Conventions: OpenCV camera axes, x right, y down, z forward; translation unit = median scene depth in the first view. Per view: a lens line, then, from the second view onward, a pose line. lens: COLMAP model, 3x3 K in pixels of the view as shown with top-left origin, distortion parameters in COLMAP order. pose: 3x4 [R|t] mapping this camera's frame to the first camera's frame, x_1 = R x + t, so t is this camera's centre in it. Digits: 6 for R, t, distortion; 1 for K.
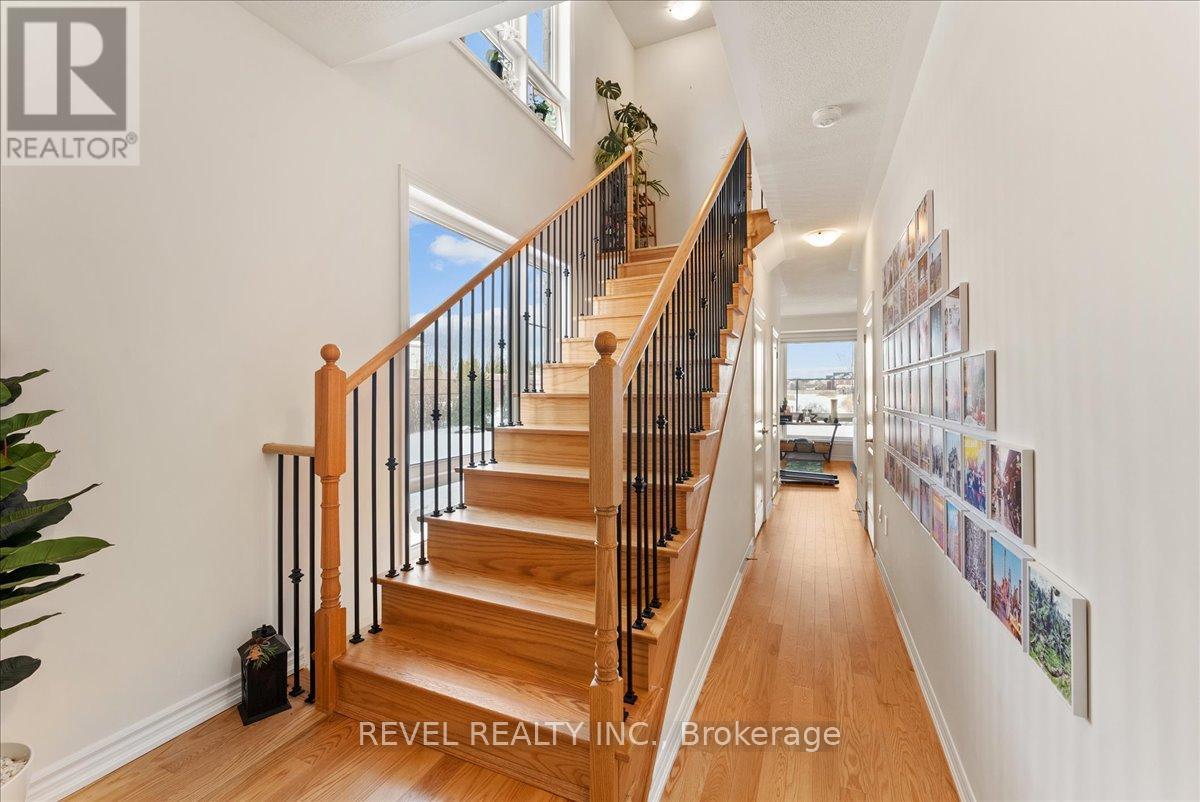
lens RADIAL K [[484.0, 0, 601.8], [0, 484.0, 393.7], [0, 0, 1]] dist [0.002311, 0.000153]
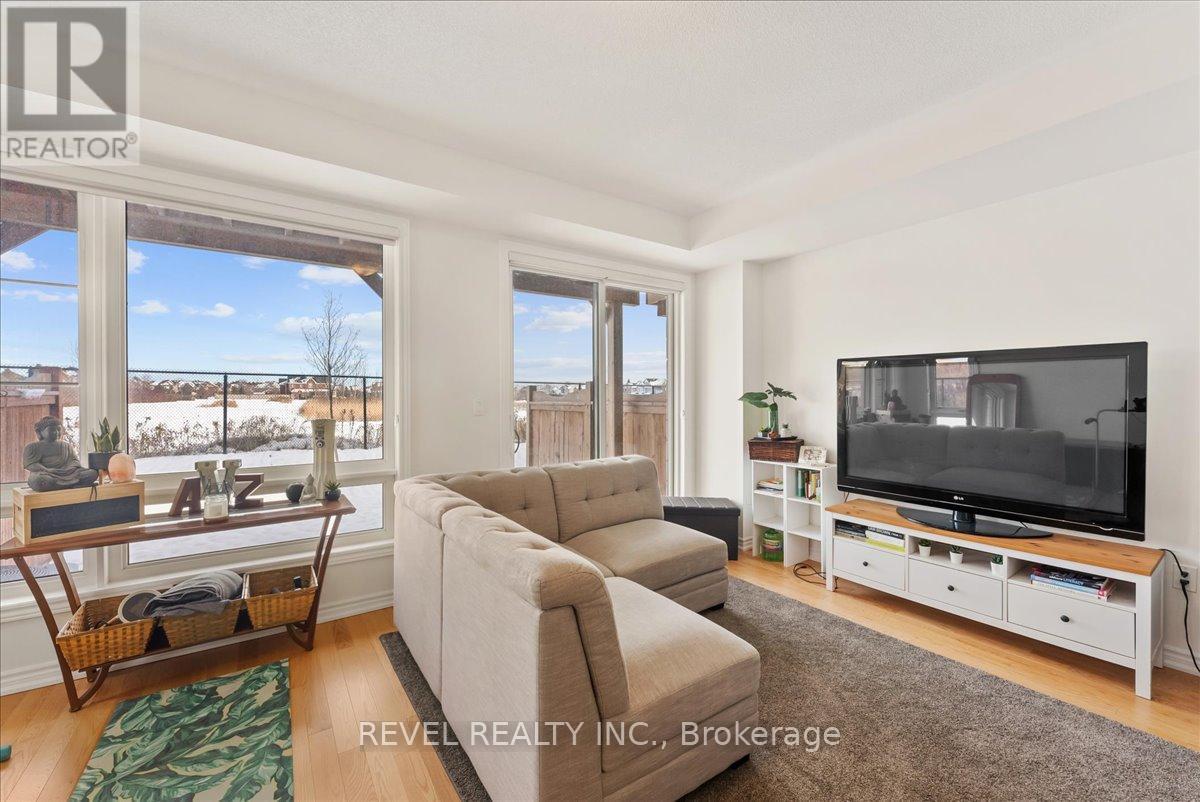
lens RADIAL K [[484.0, 0, 601.8], [0, 484.0, 393.7], [0, 0, 1]] dist [0.002311, 0.000153]
pose [[0.522074, 0.007650, 0.852866, 0.312719], [0.001360, 0.999951, -0.009802, -0.001551], [-0.852899, 0.006278, 0.522038, 0.695919]]
